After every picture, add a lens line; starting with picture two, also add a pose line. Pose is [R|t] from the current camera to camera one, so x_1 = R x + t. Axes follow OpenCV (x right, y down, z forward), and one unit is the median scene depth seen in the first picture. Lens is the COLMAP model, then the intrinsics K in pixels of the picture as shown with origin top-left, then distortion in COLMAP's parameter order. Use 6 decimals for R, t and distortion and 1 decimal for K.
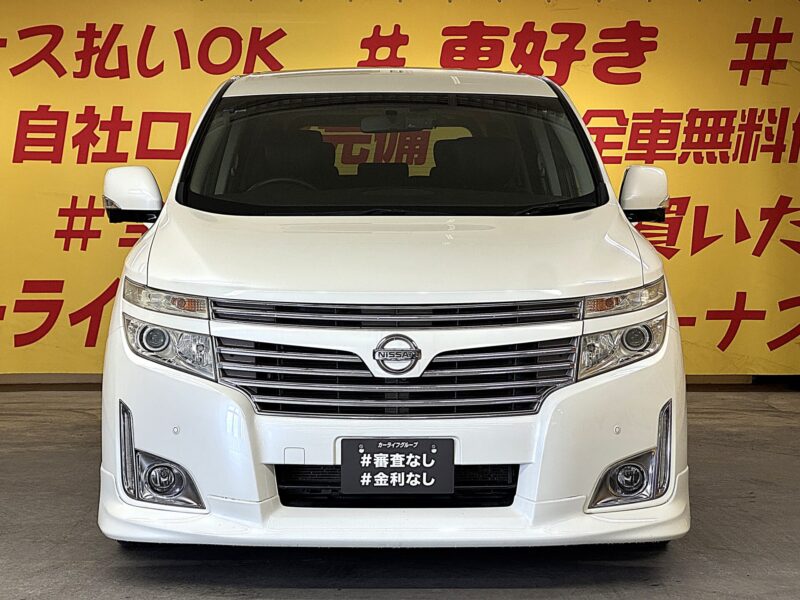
lens RADIAL K [[1728.0, 0, 400.0], [0, 1728.0, 300.0], [0, 0, 1]] dist [0.086051, 0.158123]
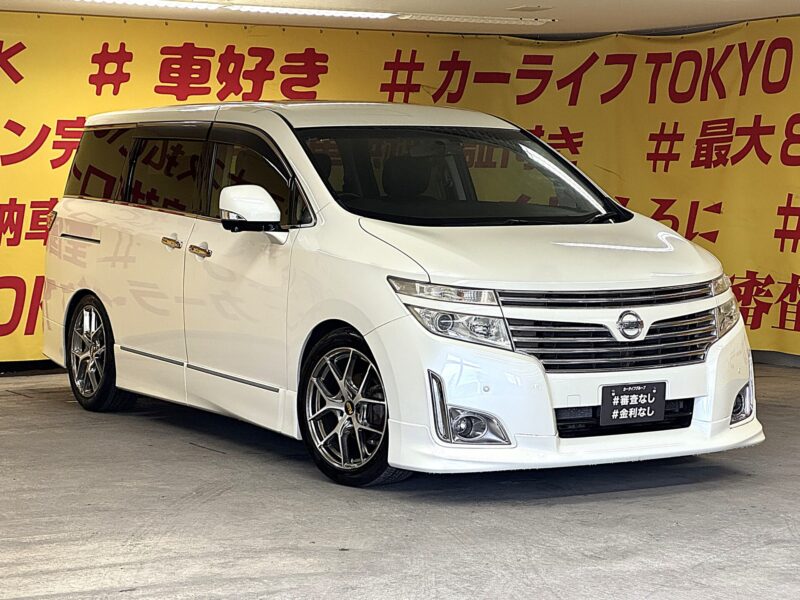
lens RADIAL K [[1728.0, 0, 400.0], [0, 1728.0, 300.0], [0, 0, 1]] dist [0.086051, 0.158123]
pose [[0.864513, -0.037750, 0.501191, -0.858291], [0.030620, 0.999279, 0.022448, -0.025911], [-0.501677, -0.004060, 0.865046, -0.128210]]
